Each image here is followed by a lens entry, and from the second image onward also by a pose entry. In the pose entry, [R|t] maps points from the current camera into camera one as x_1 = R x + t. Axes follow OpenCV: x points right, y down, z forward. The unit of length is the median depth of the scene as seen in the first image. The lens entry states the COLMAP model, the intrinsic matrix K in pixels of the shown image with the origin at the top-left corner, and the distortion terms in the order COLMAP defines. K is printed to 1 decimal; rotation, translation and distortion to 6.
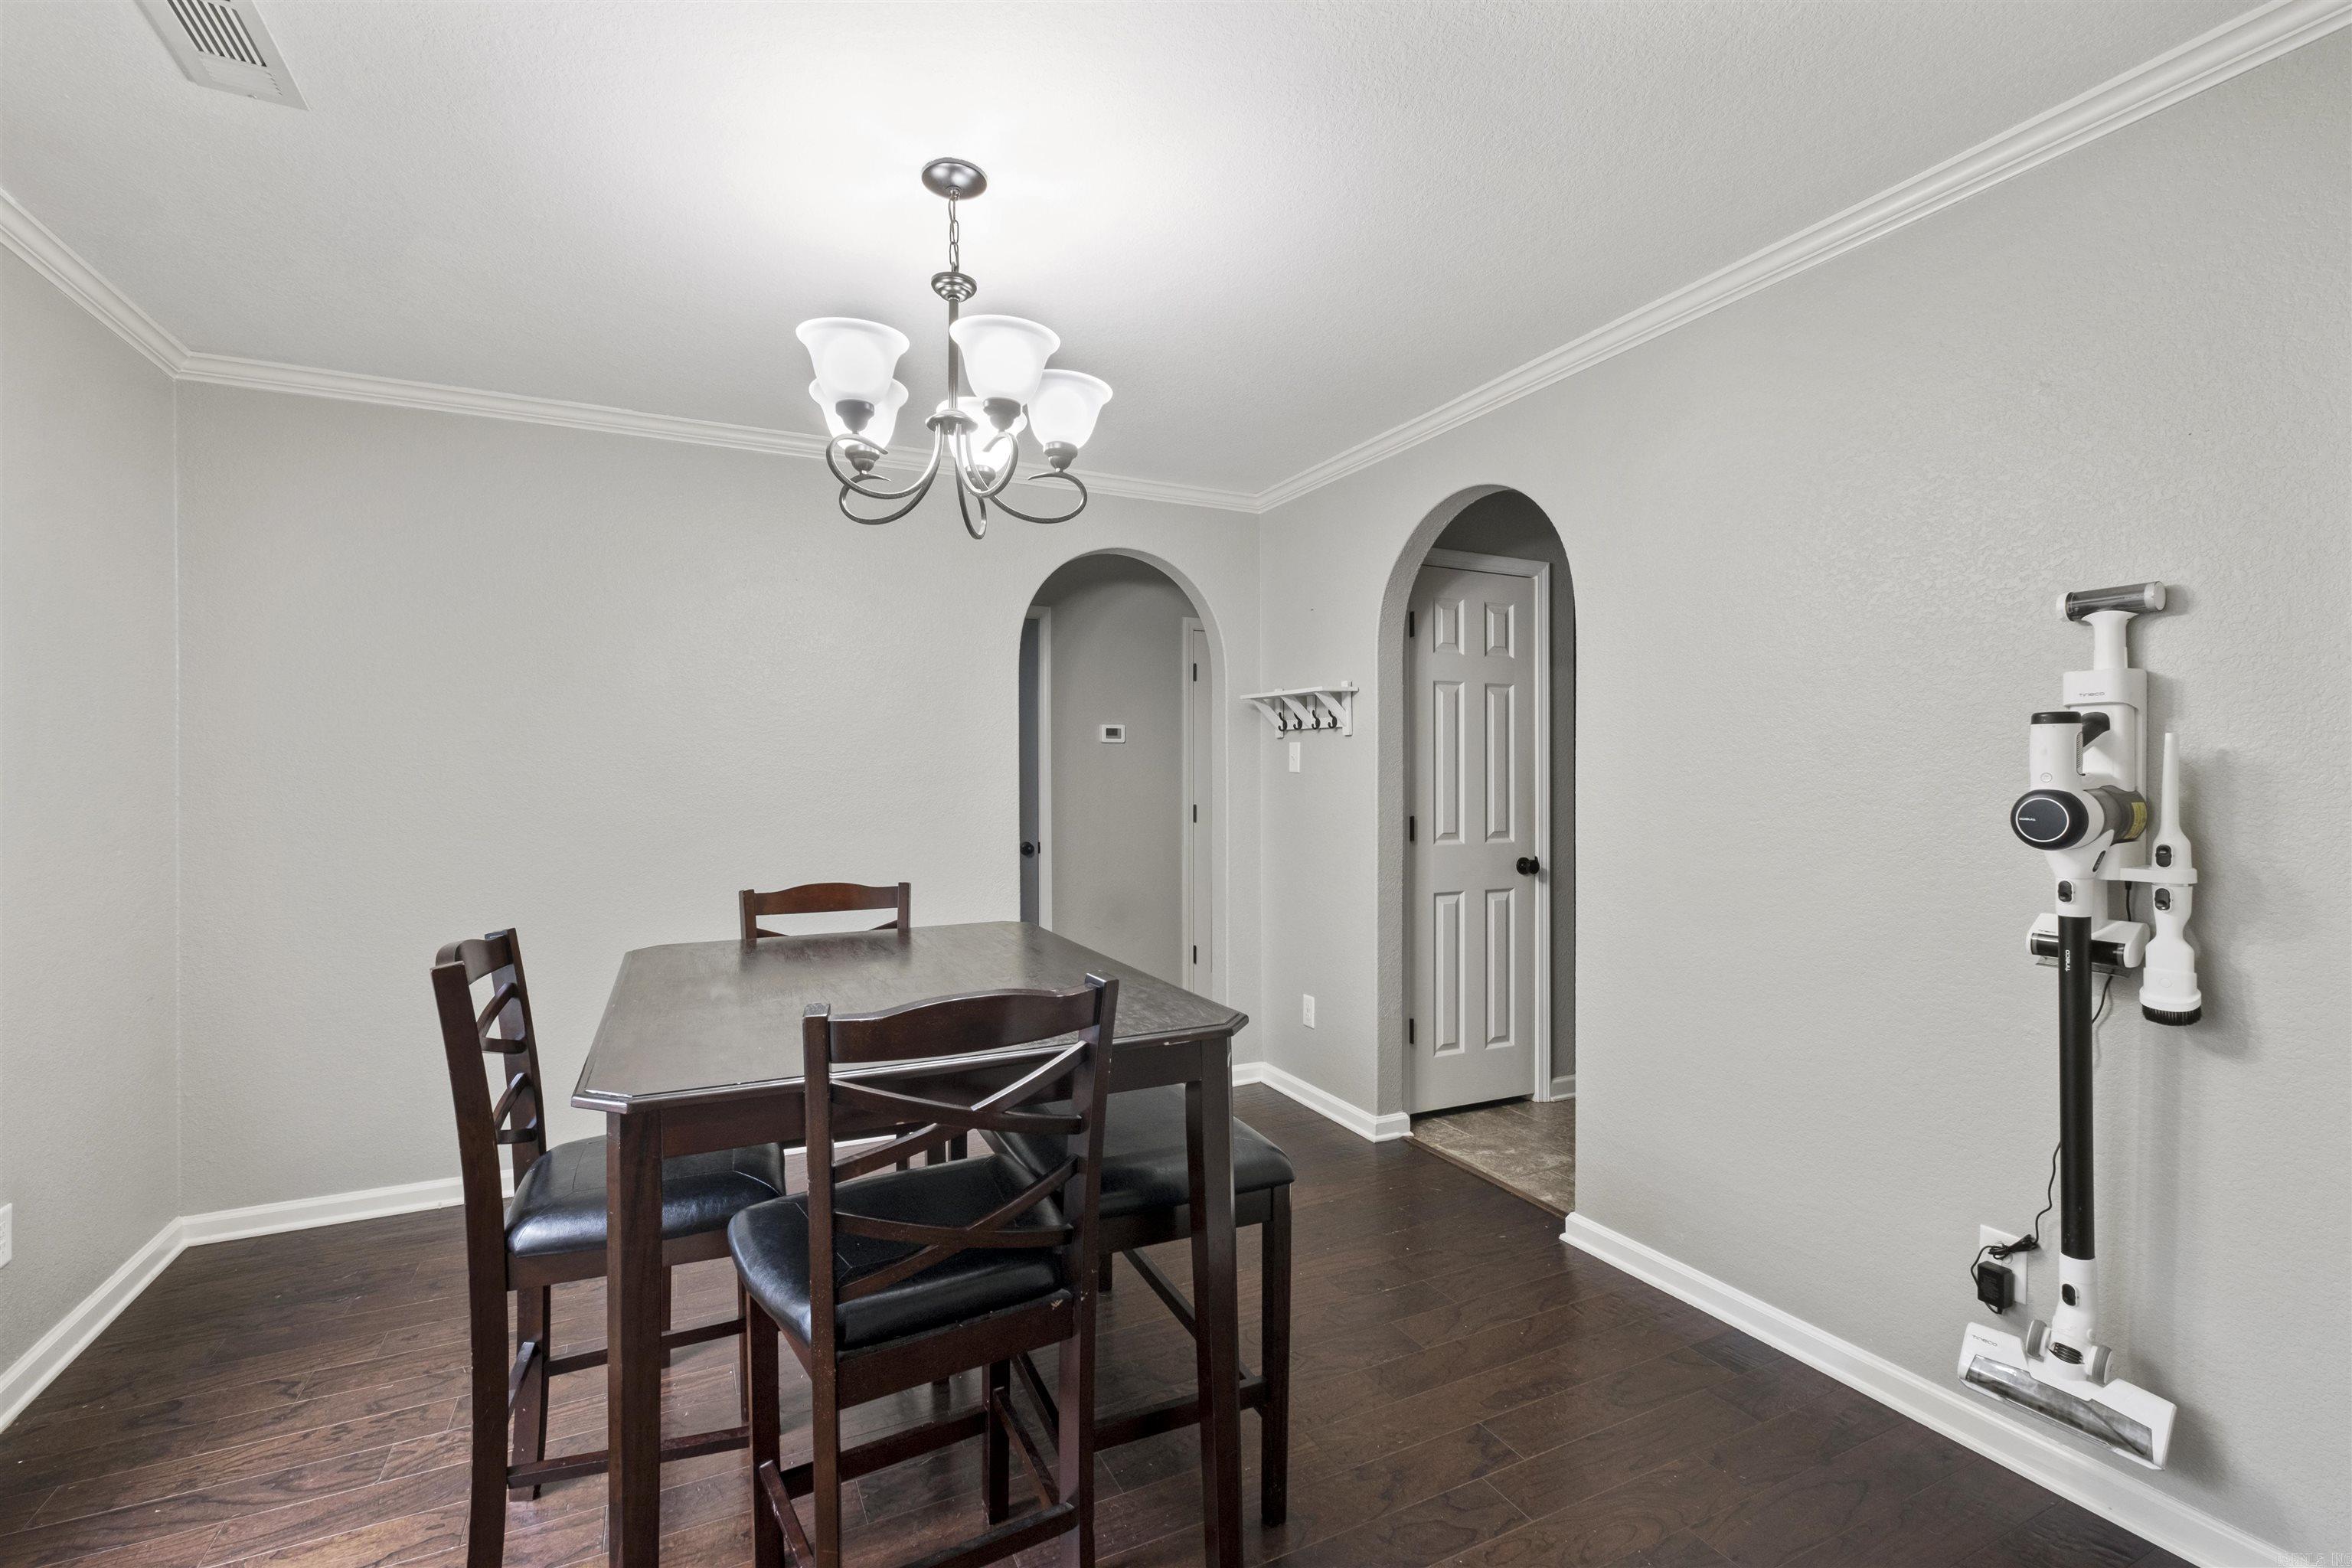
lens RADIAL K [[1061.5, 0, 1173.8], [0, 1061.5, 779.1], [0, 0, 1]] dist [0.002091, 0.000662]
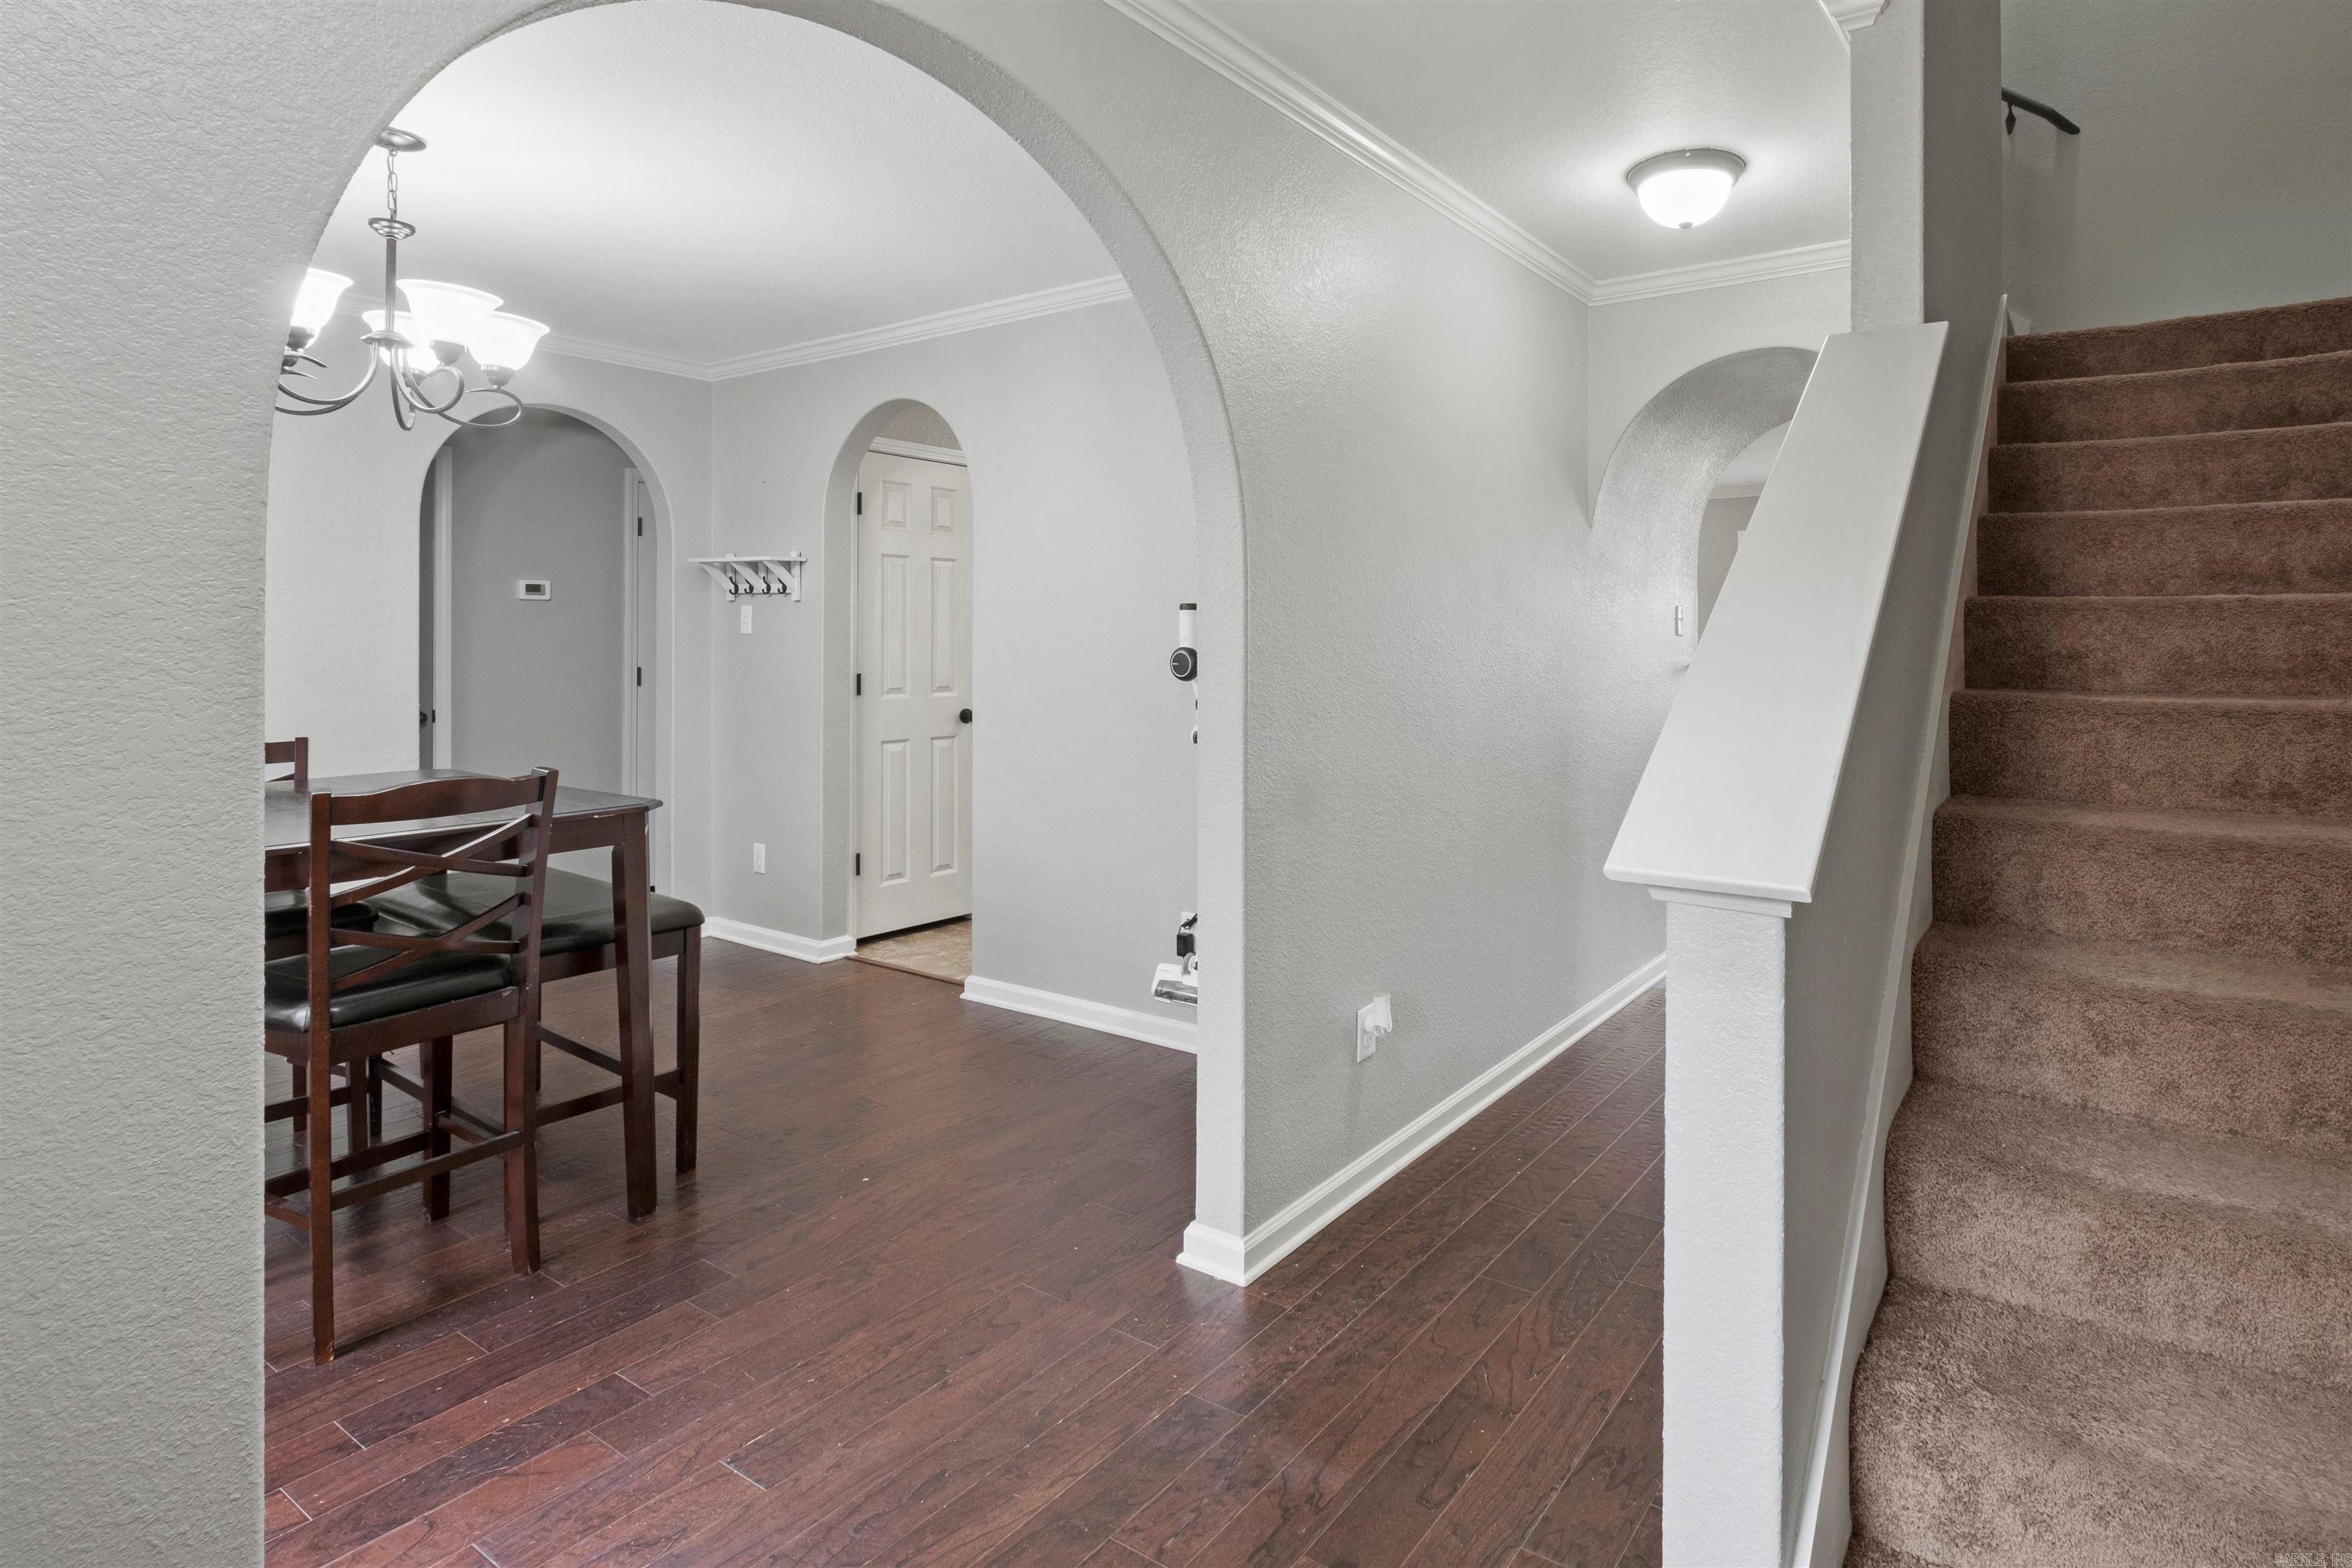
lens RADIAL K [[990.8, 0, 1223.5], [0, 990.8, 634.9], [0, 0, 1]] dist [0.001836, -0.000628]
pose [[0.851919, 0.006003, 0.523639, 0.004182], [-0.002600, 0.999970, -0.007235, 0.000775], [-0.523667, 0.004802, 0.851910, -0.196779]]
